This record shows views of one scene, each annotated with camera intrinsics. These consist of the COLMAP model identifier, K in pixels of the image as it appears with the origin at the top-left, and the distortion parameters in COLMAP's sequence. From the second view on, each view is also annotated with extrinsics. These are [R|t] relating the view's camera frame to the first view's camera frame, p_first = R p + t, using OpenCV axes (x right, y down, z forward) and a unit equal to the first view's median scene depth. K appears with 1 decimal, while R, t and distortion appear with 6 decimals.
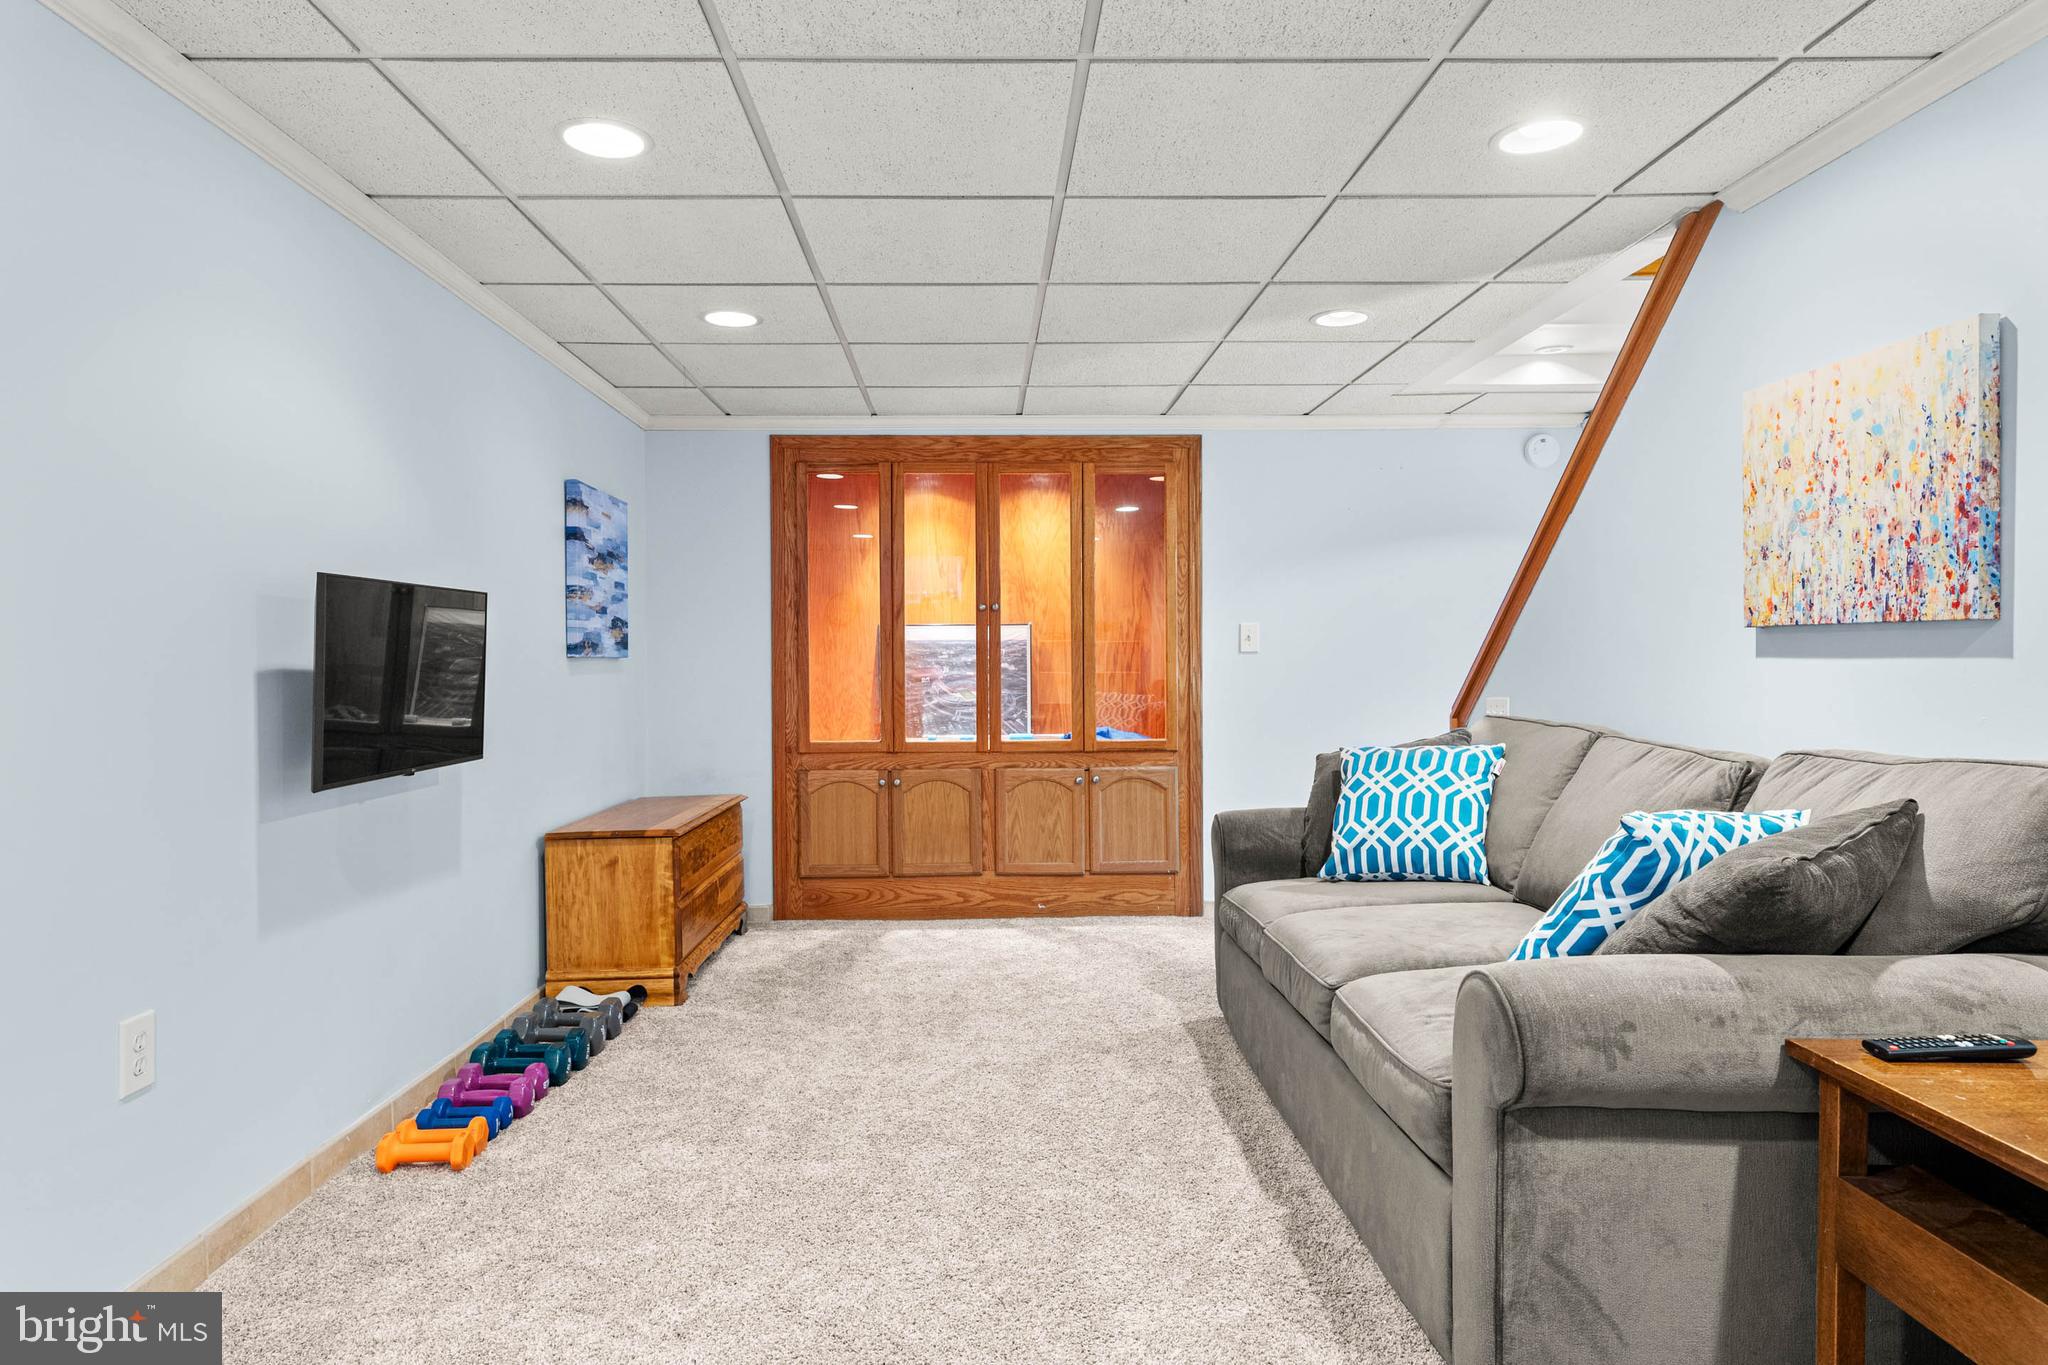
lens RADIAL K [[1180.6, 0, 1019.4], [0, 1180.6, 676.1], [0, 0, 1]] dist [0.001499, -0.000127]
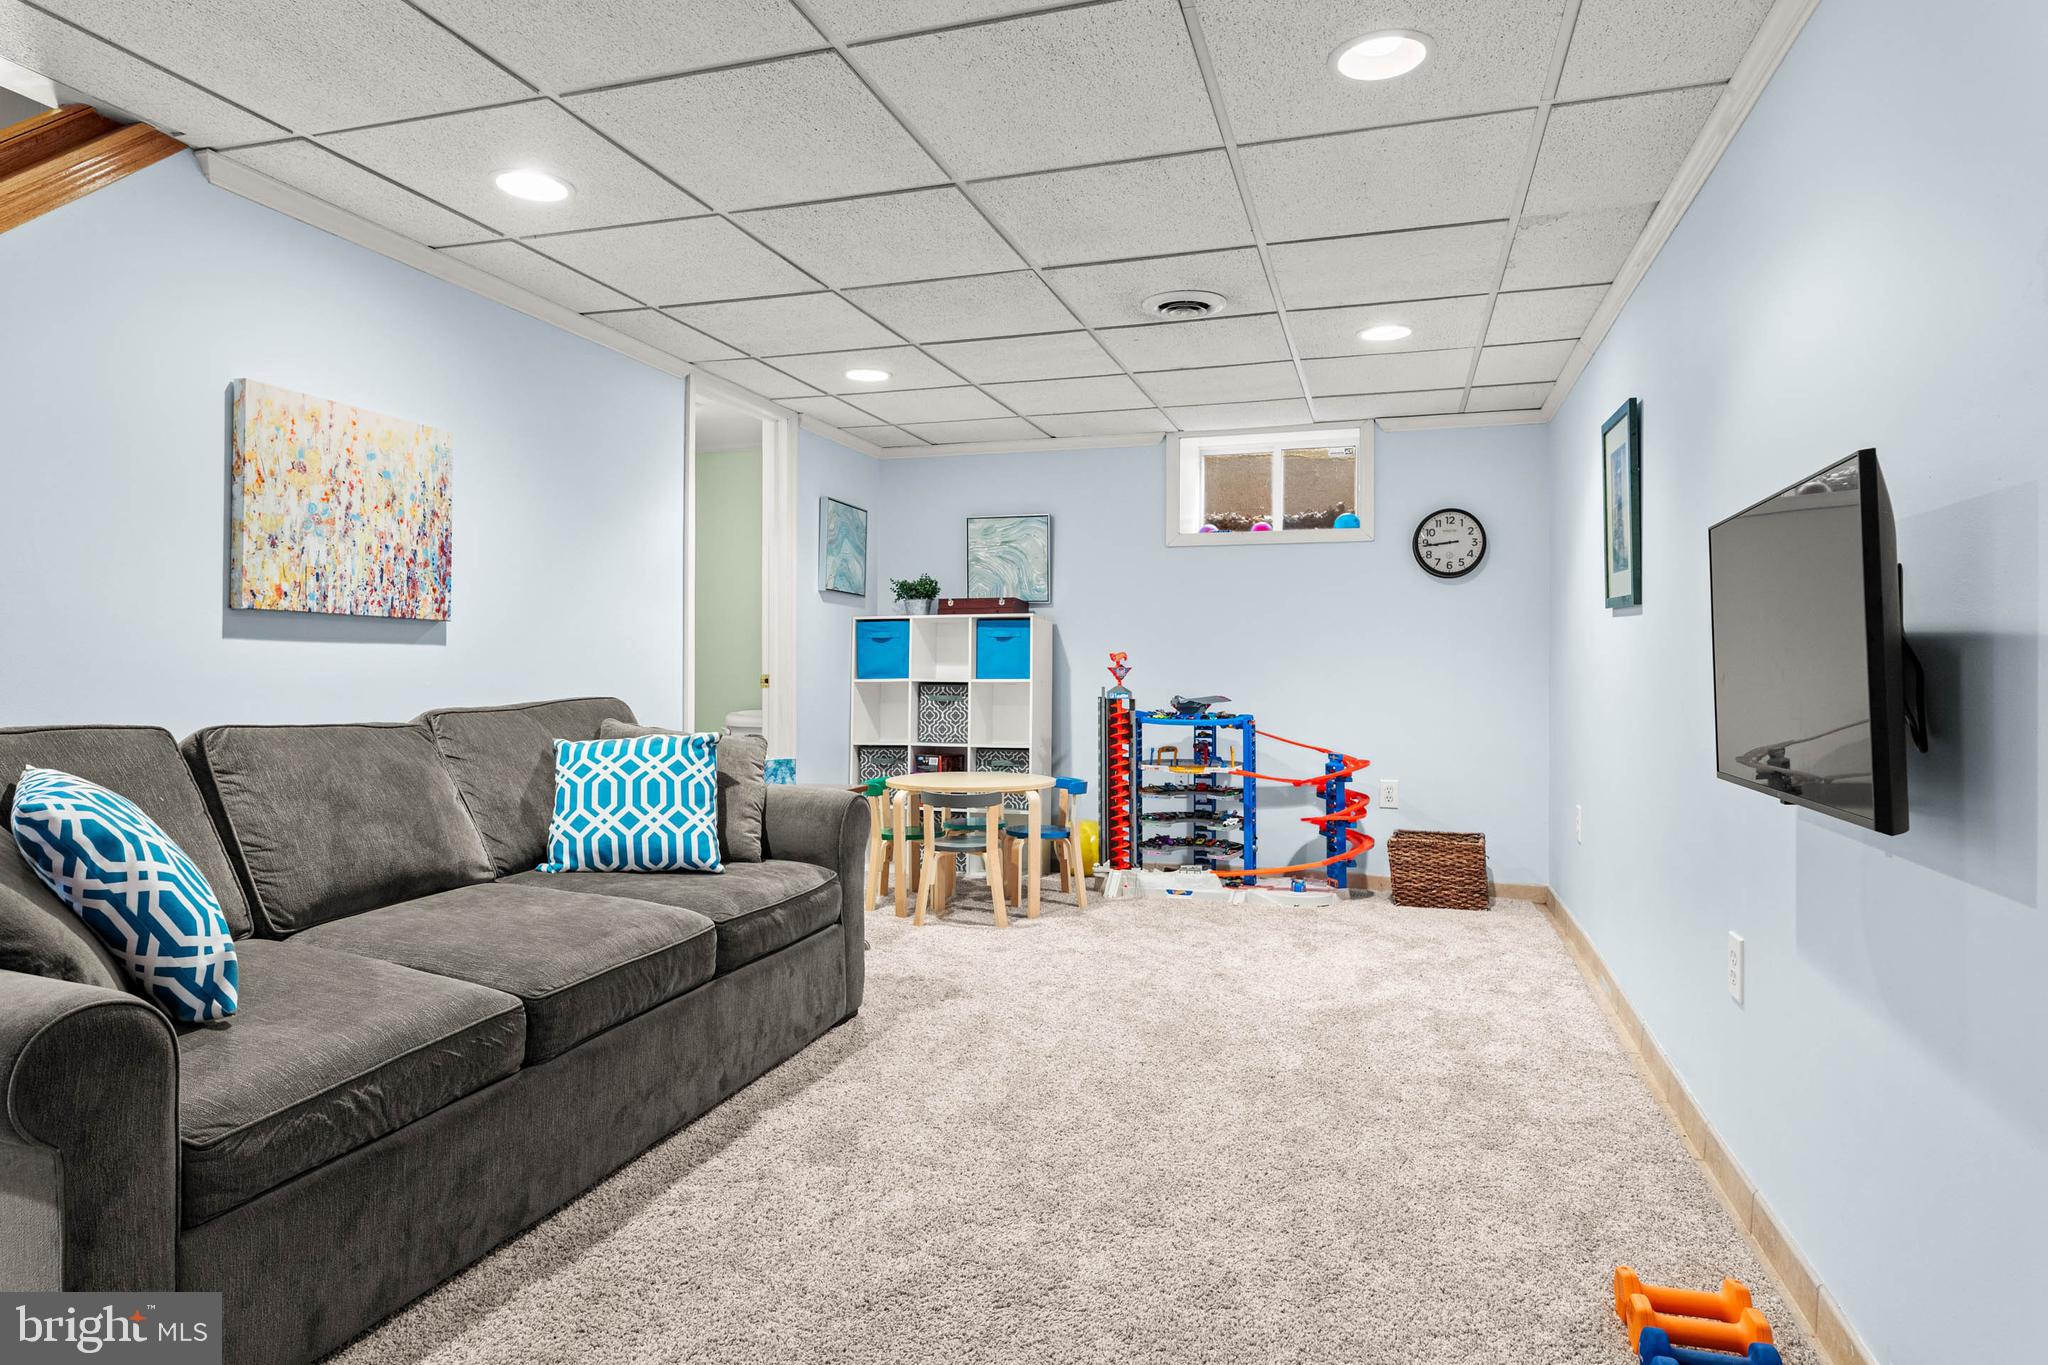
lens RADIAL K [[1180.6, 0, 1025.0], [0, 1180.6, 671.9], [0, 0, 1]] dist [0.001499, -0.000127]
pose [[-0.945813, 0.003278, 0.324695, -0.400838], [0.008052, 0.999878, 0.013358, 0.005558], [-0.324611, 0.015249, -0.945725, 2.012952]]
